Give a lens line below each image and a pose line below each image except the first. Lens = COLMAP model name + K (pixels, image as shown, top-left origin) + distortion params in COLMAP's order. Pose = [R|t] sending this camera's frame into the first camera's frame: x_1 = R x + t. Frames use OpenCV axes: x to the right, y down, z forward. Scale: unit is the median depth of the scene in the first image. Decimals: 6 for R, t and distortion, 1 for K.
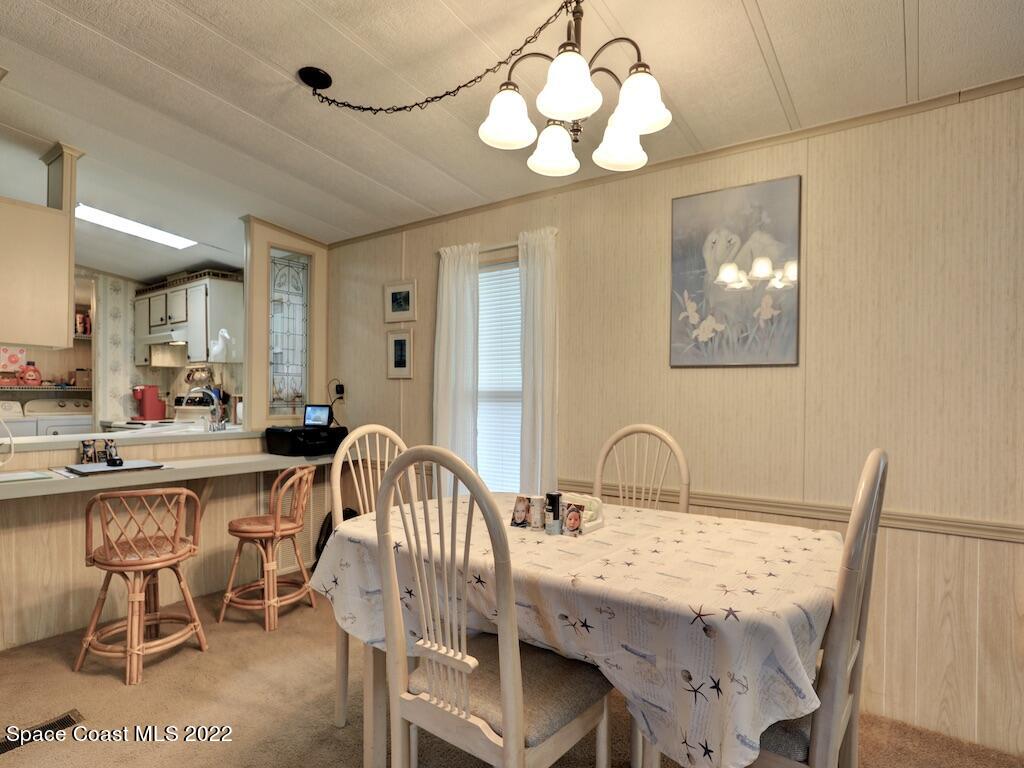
lens RADIAL K [[564.5, 0, 510.6], [0, 564.5, 398.0], [0, 0, 1]] dist [-0.041728, 0.030015]
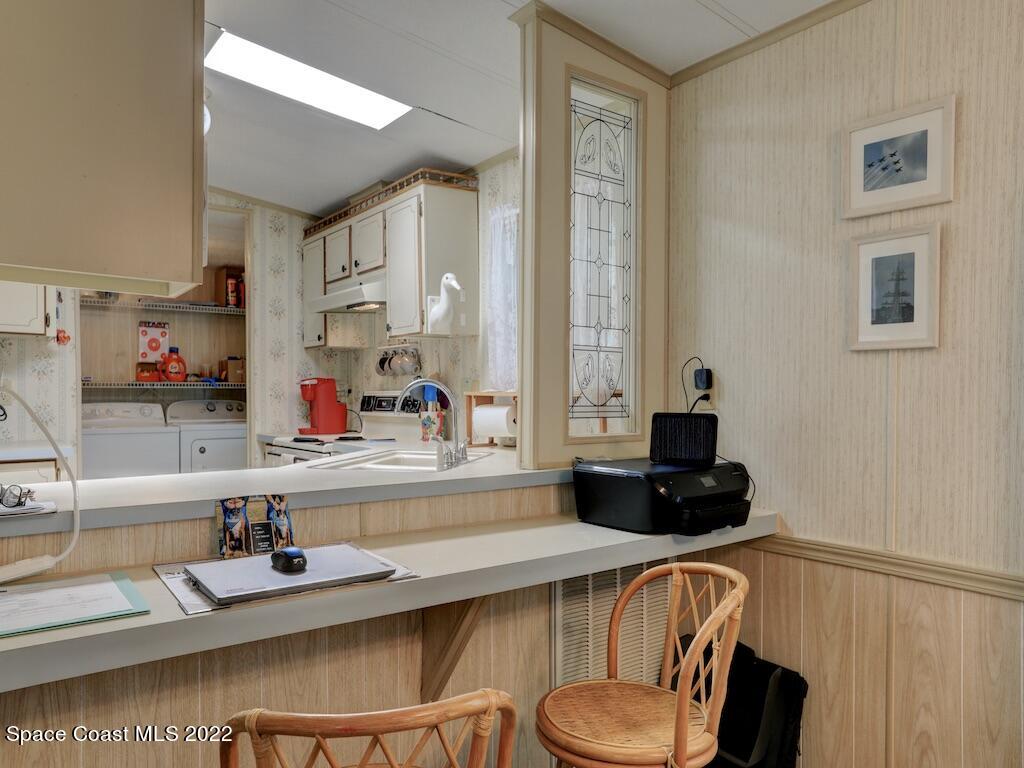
lens RADIAL K [[720.3, 0, 510.6], [0, 720.3, 404.7], [0, 0, 1]] dist [-0.007491, 0.002114]
pose [[0.956243, 0.000739, -0.292574, -0.219827], [0.002344, 0.999945, 0.010186, -0.000790], [0.292566, -0.010426, 0.956189, 0.298653]]
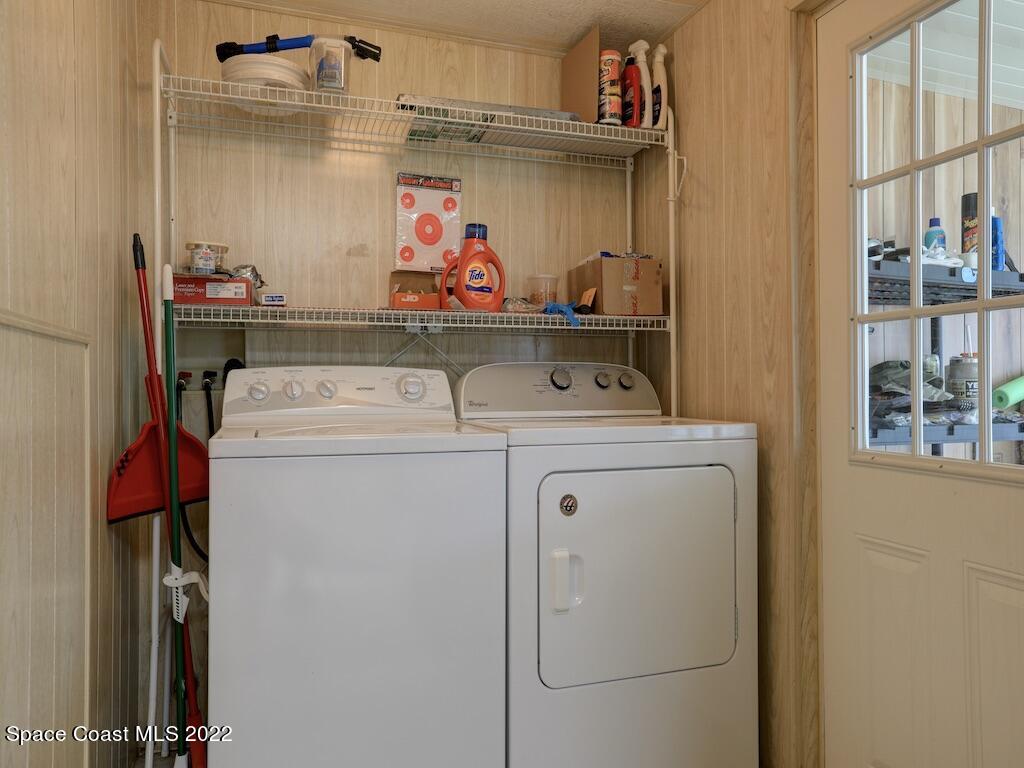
lens RADIAL K [[715.5, 0, 512.0], [0, 715.5, 384.0], [0, 0, 1]] dist [-0.006901, -0.000350]
pose [[0.815430, -0.008272, -0.578797, -0.780325], [0.002384, 0.999937, -0.010931, 0.021478], [0.578851, 0.007534, 0.815399, 0.875440]]
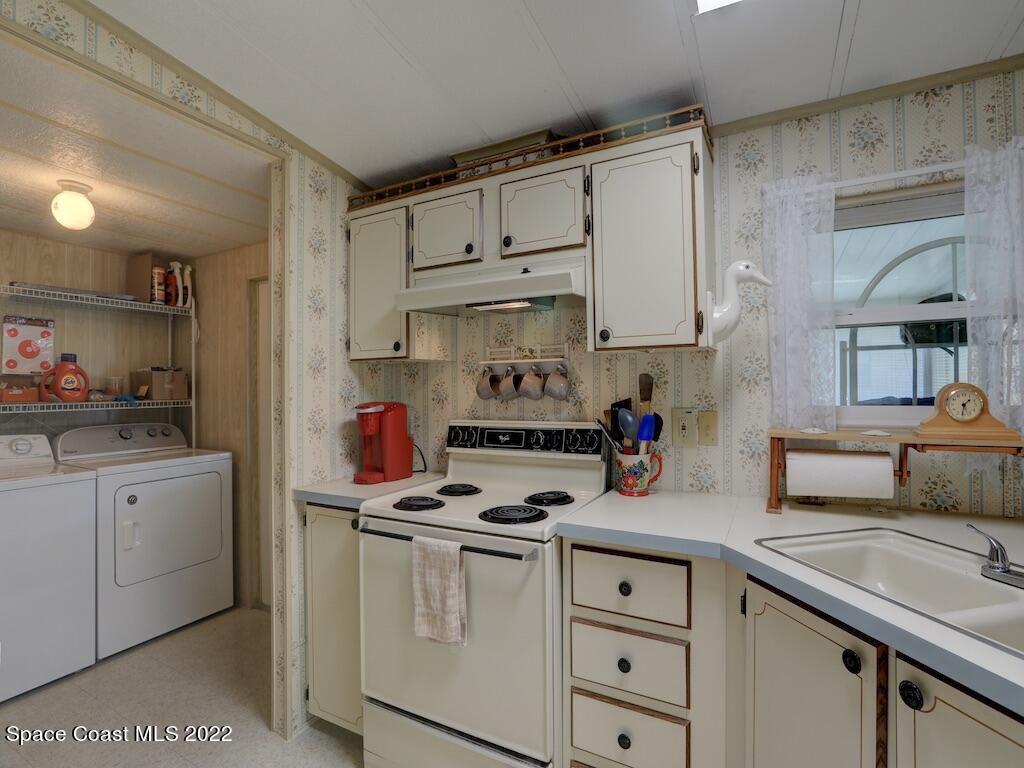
lens RADIAL K [[486.4, 0, 512.0], [0, 486.4, 384.0], [0, 0, 1]] dist [-0.050680, 0.020120]
pose [[0.989078, -0.008675, 0.147141, -0.638413], [0.011164, 0.999808, -0.016098, -0.032138], [-0.146973, 0.017565, 0.988985, 0.624258]]
